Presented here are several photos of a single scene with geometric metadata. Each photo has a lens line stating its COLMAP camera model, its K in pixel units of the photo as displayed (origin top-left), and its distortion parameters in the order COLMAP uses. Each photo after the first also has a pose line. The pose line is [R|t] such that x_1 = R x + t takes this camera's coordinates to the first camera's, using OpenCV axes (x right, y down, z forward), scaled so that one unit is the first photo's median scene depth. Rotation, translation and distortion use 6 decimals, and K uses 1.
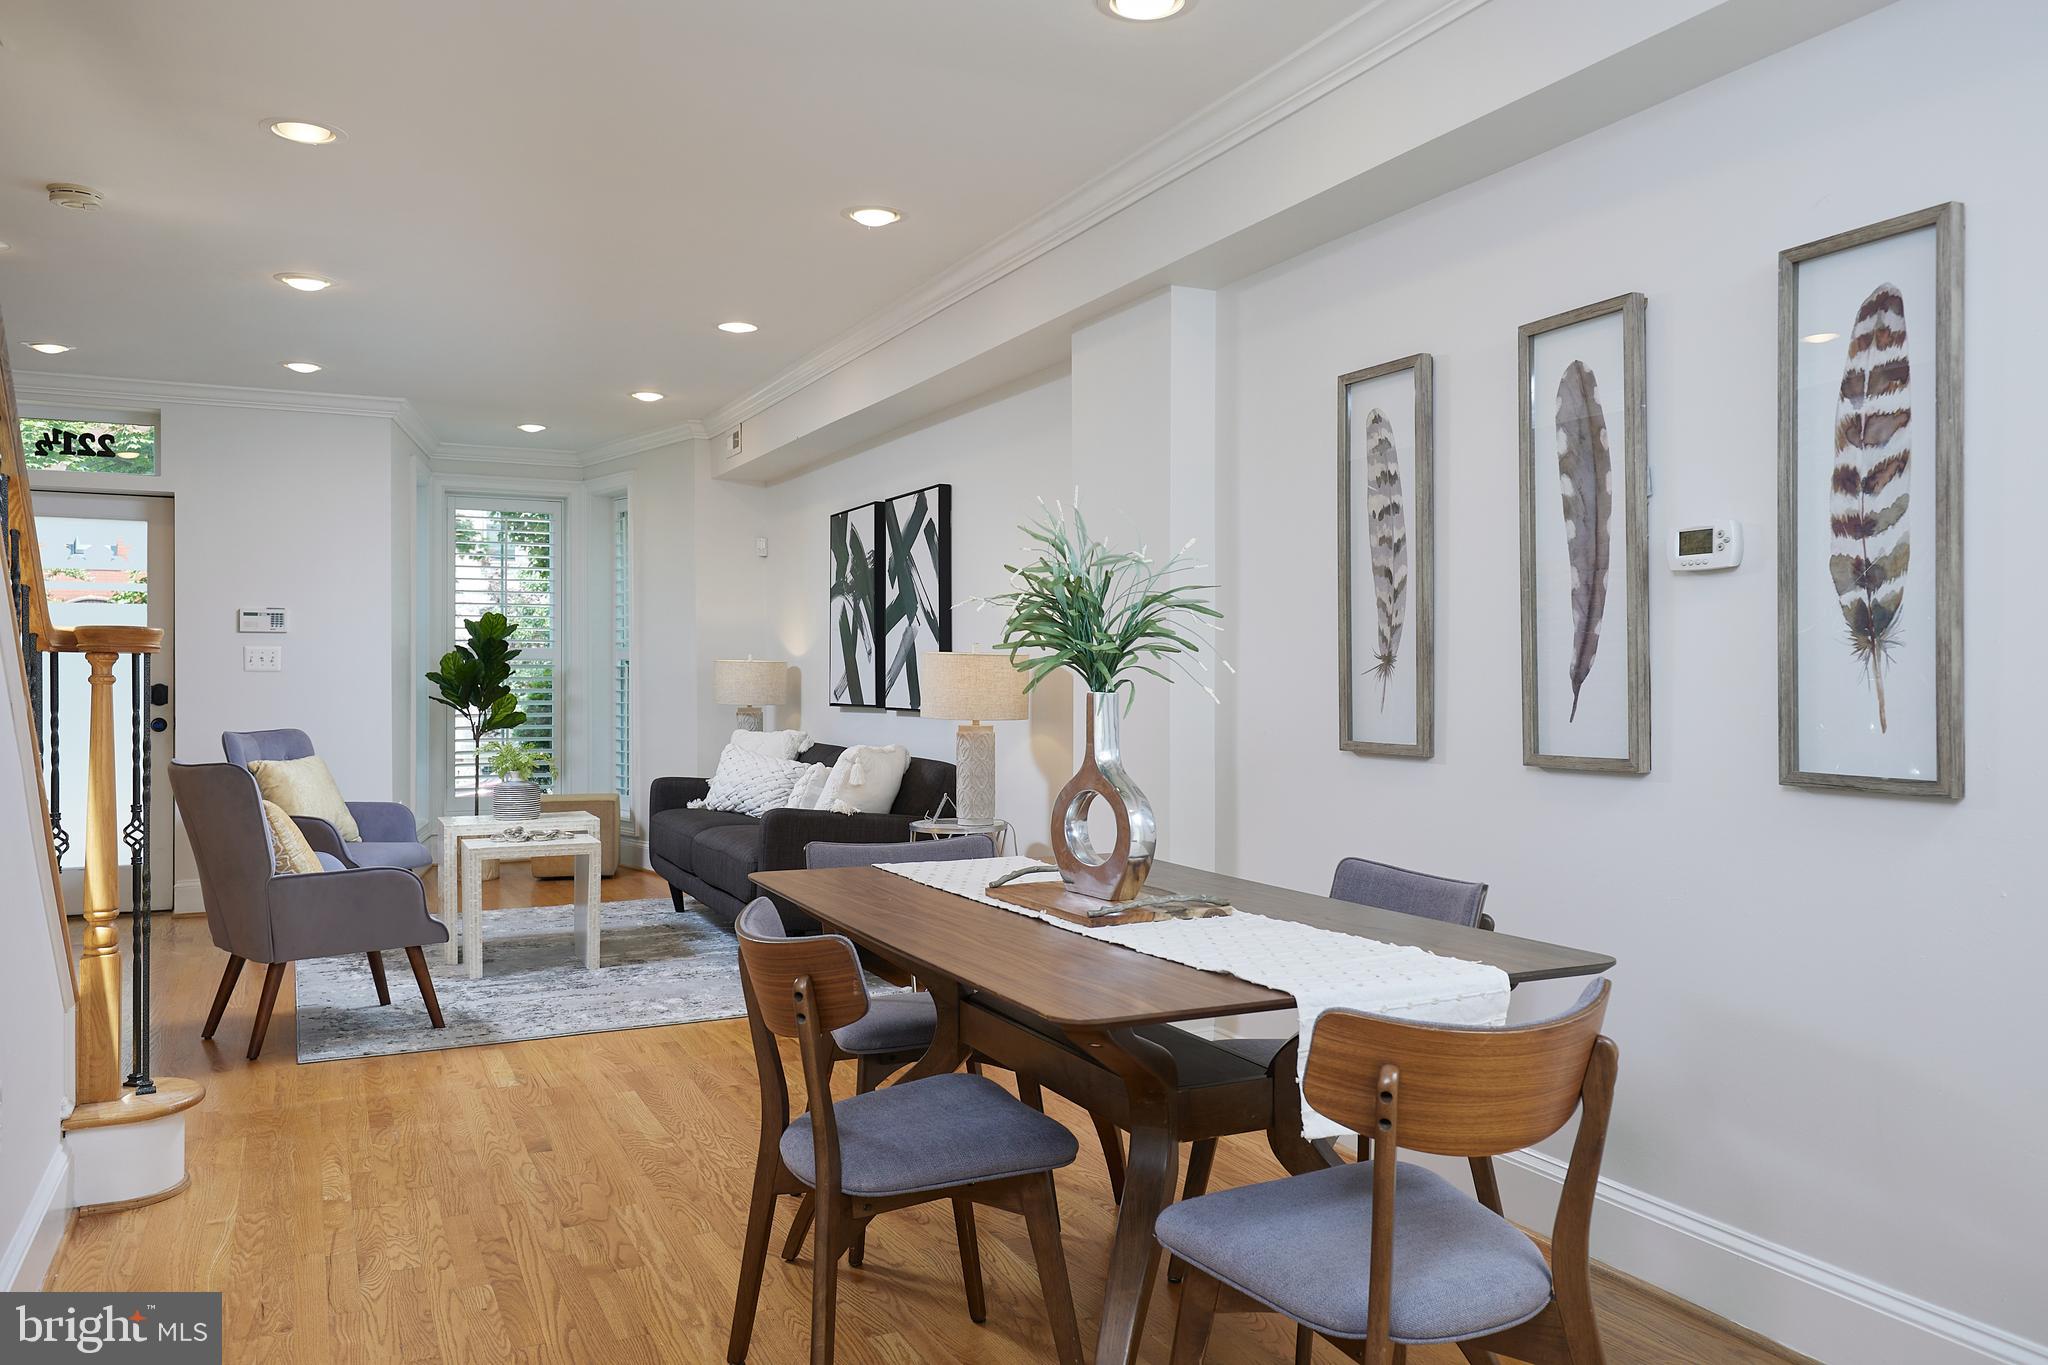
lens RADIAL K [[1518.0, 0, 1030.4], [0, 1518.0, 672.7], [0, 0, 1]] dist [0.014439, 0.005820]
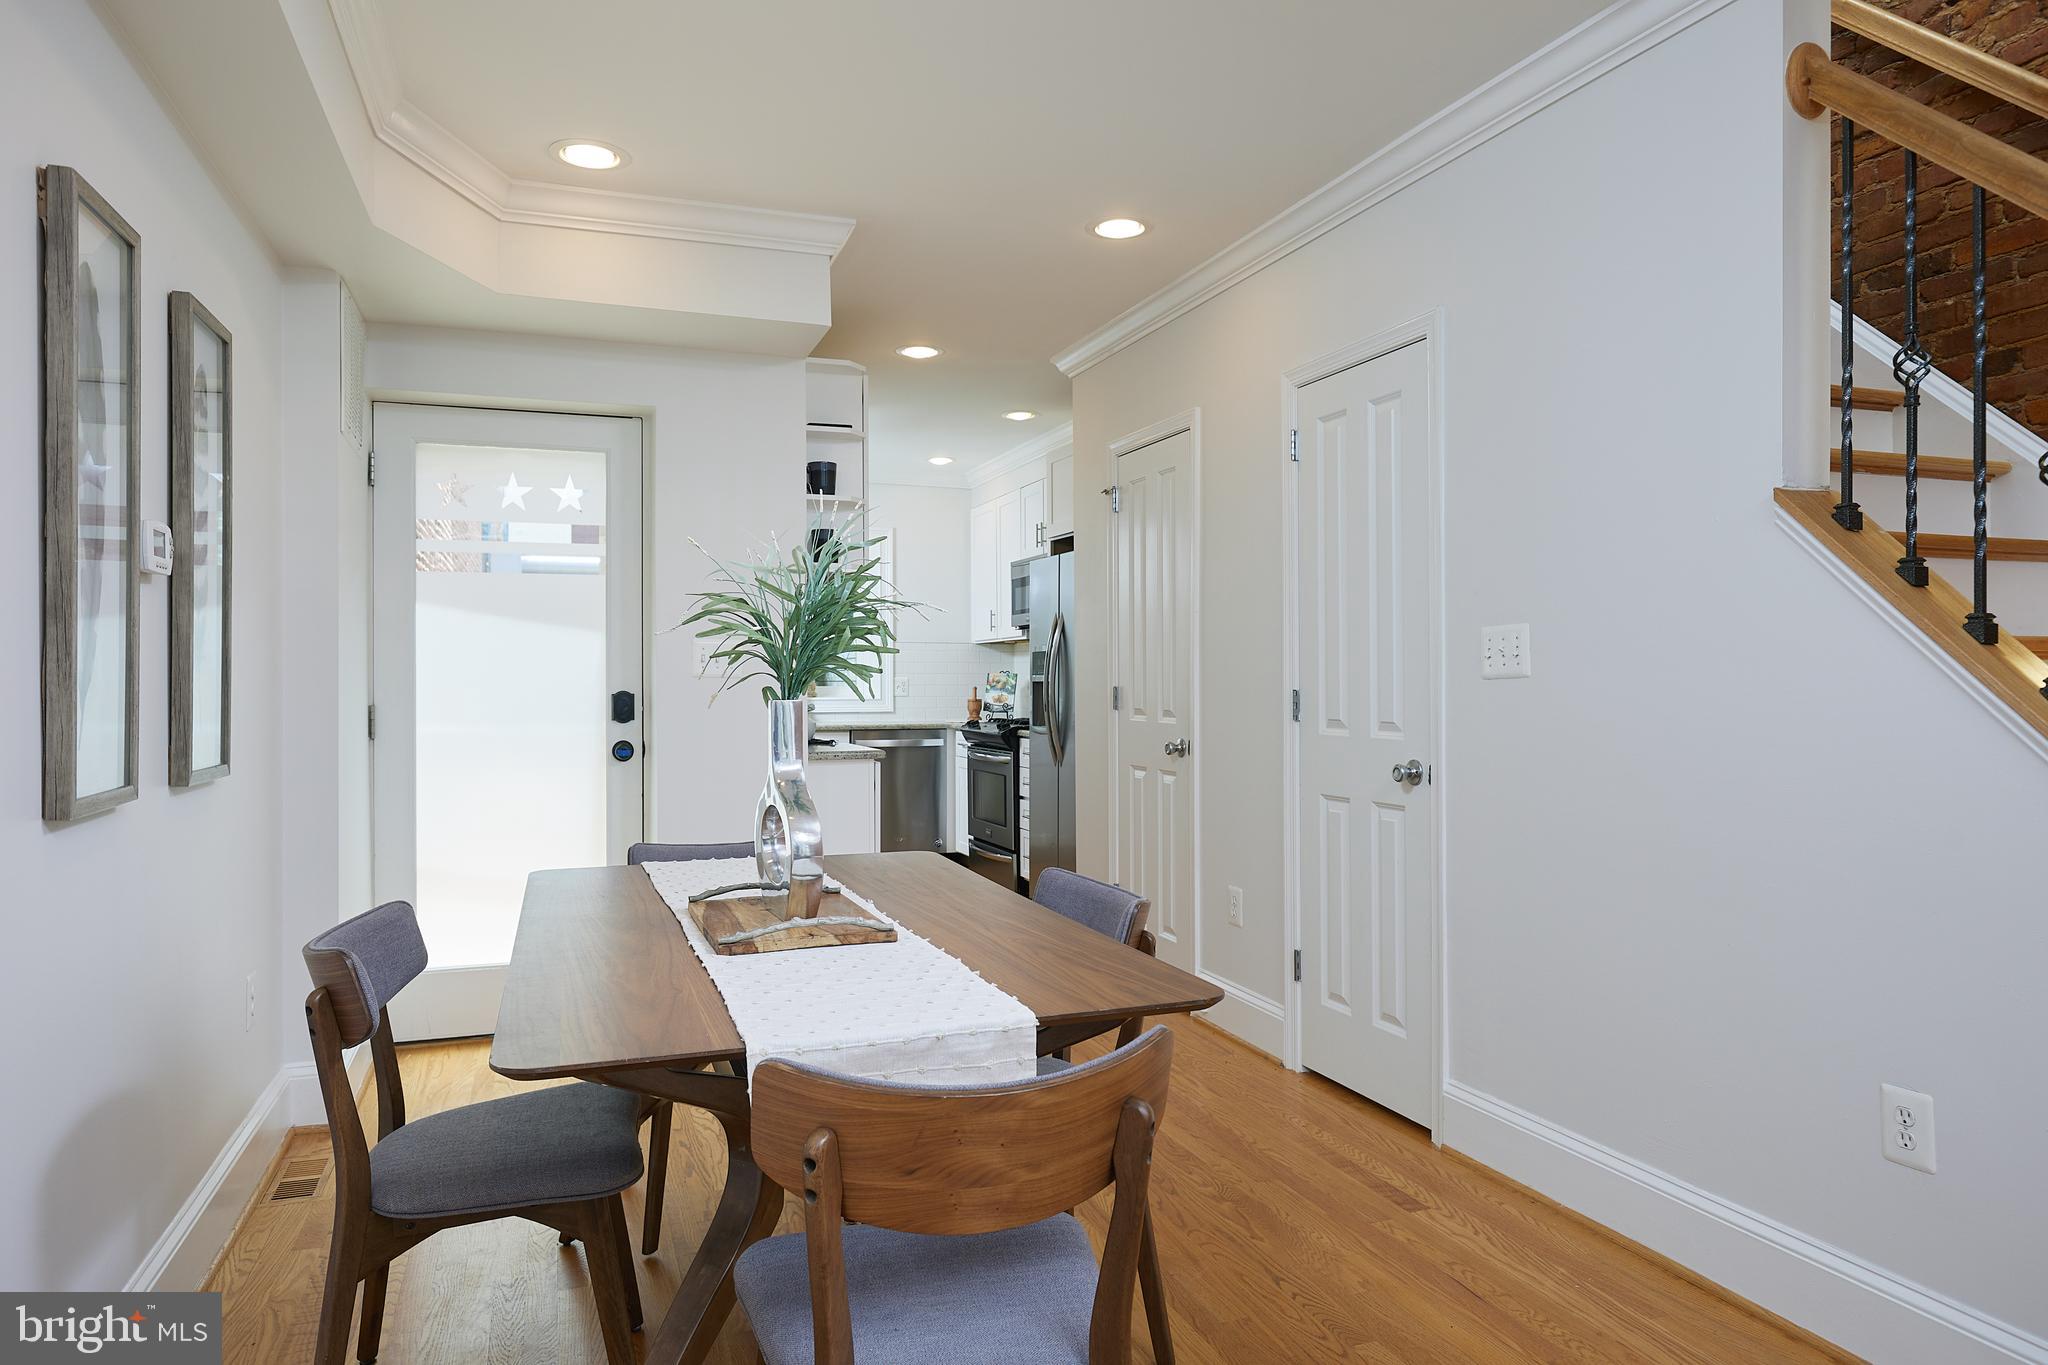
lens RADIAL K [[1282.9, 0, 1026.1], [0, 1282.9, 677.7], [0, 0, 1]] dist [-0.009494, 0.002133]
pose [[-0.995344, 0.004822, 0.096261, -0.073081], [0.004728, 0.999988, -0.001197, 0.000360], [-0.096266, -0.000736, -0.995355, 0.734825]]
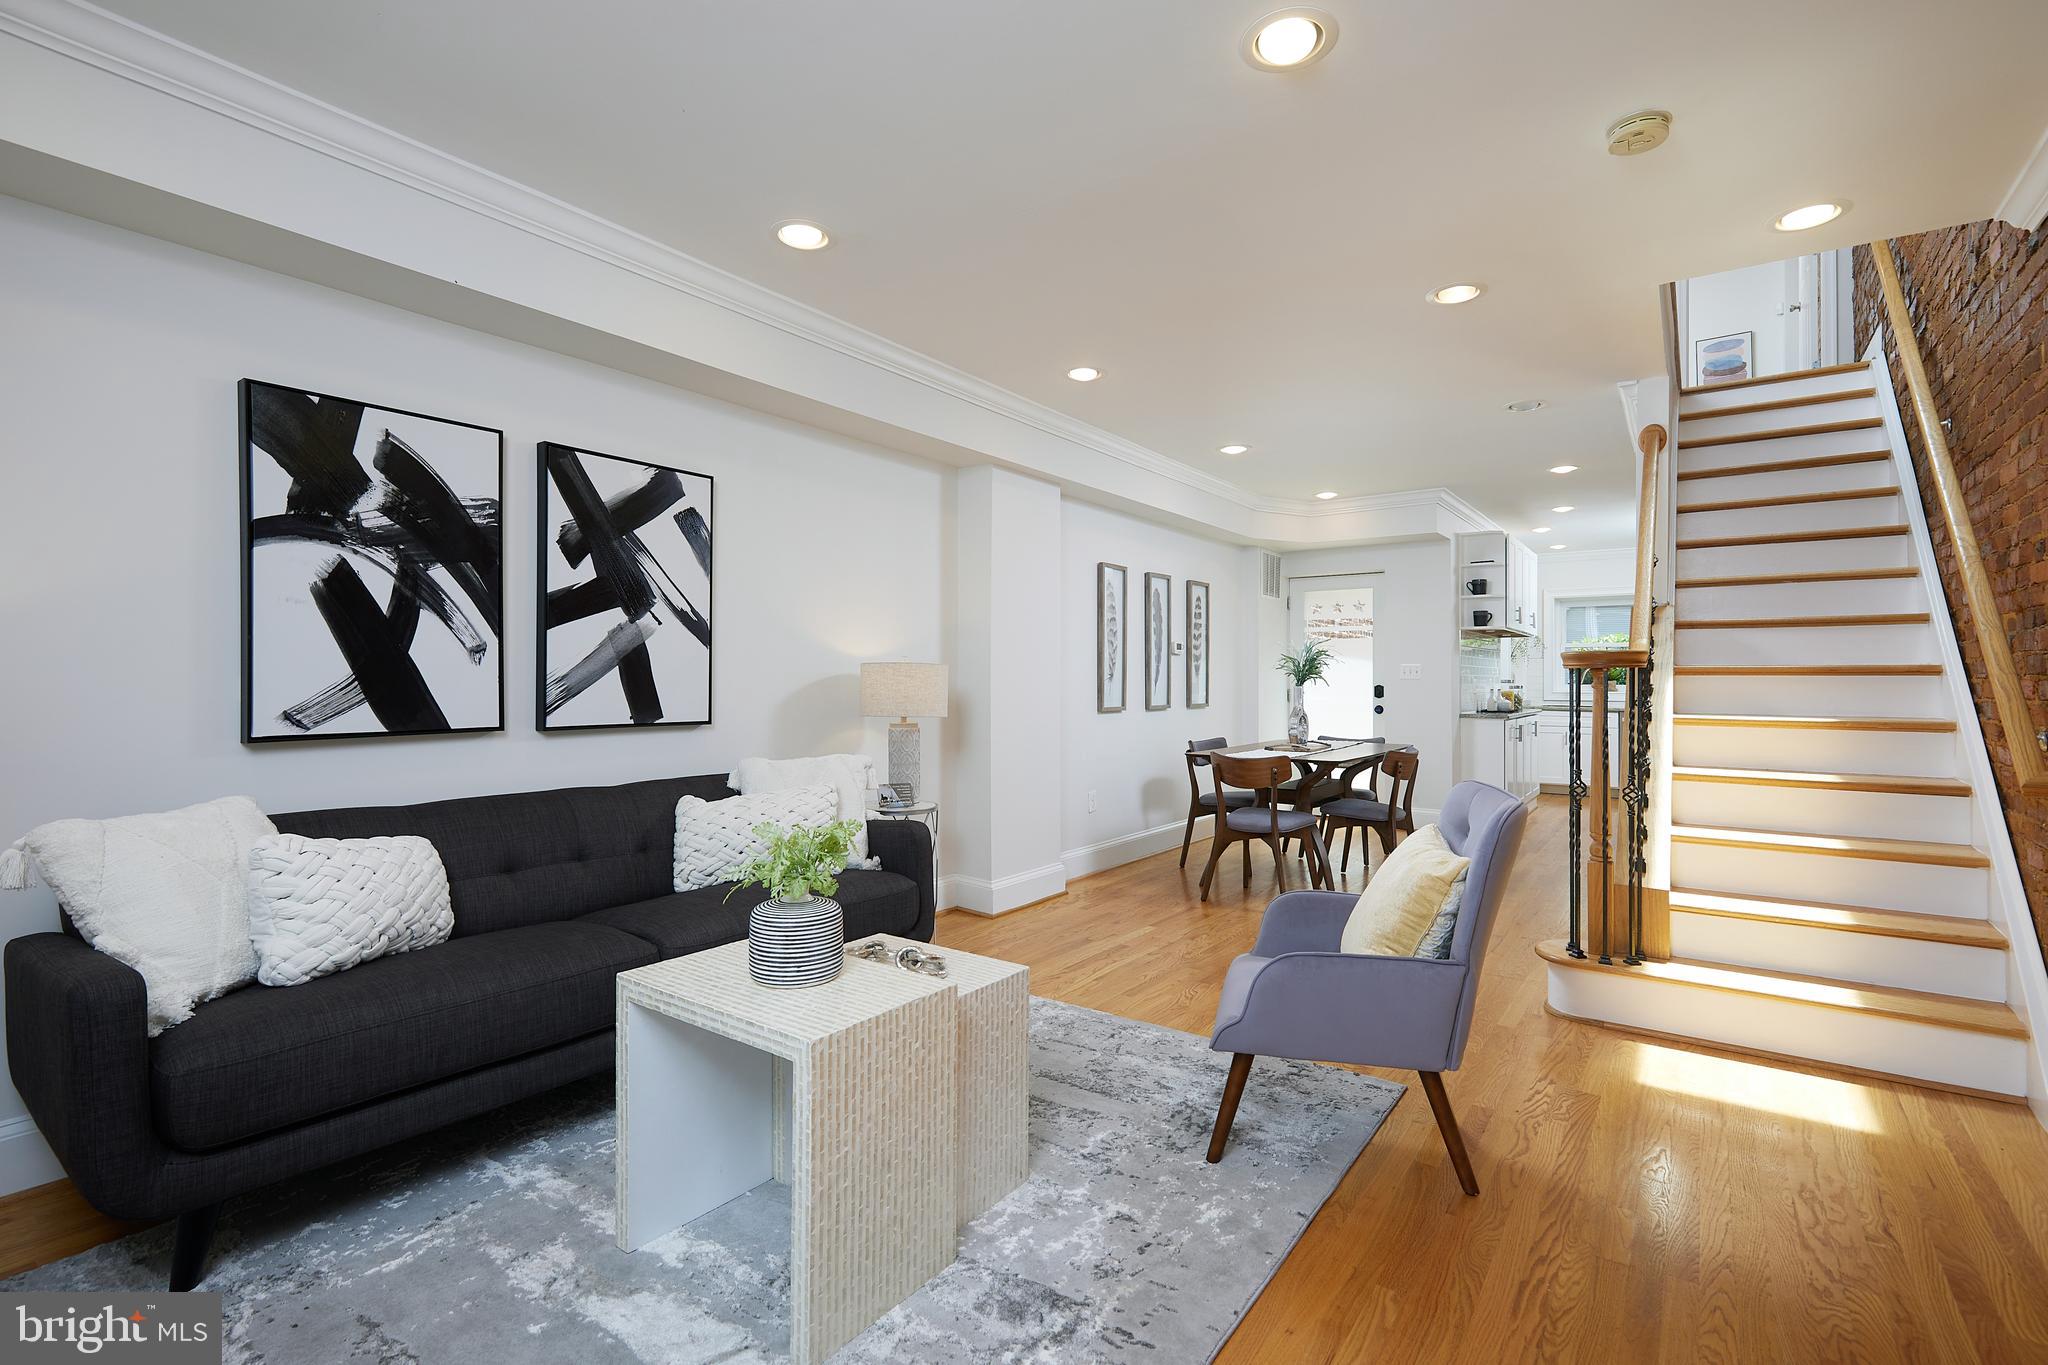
lens RADIAL K [[935.2, 0, 1029.1], [0, 935.2, 674.7], [0, 0, 1]] dist [0.002721, -0.001793]
pose [[-0.477853, 0.004878, 0.878426, -0.618384], [-0.001016, 0.999981, -0.006106, 0.000153], [-0.878439, -0.003810, -0.477839, 1.042365]]
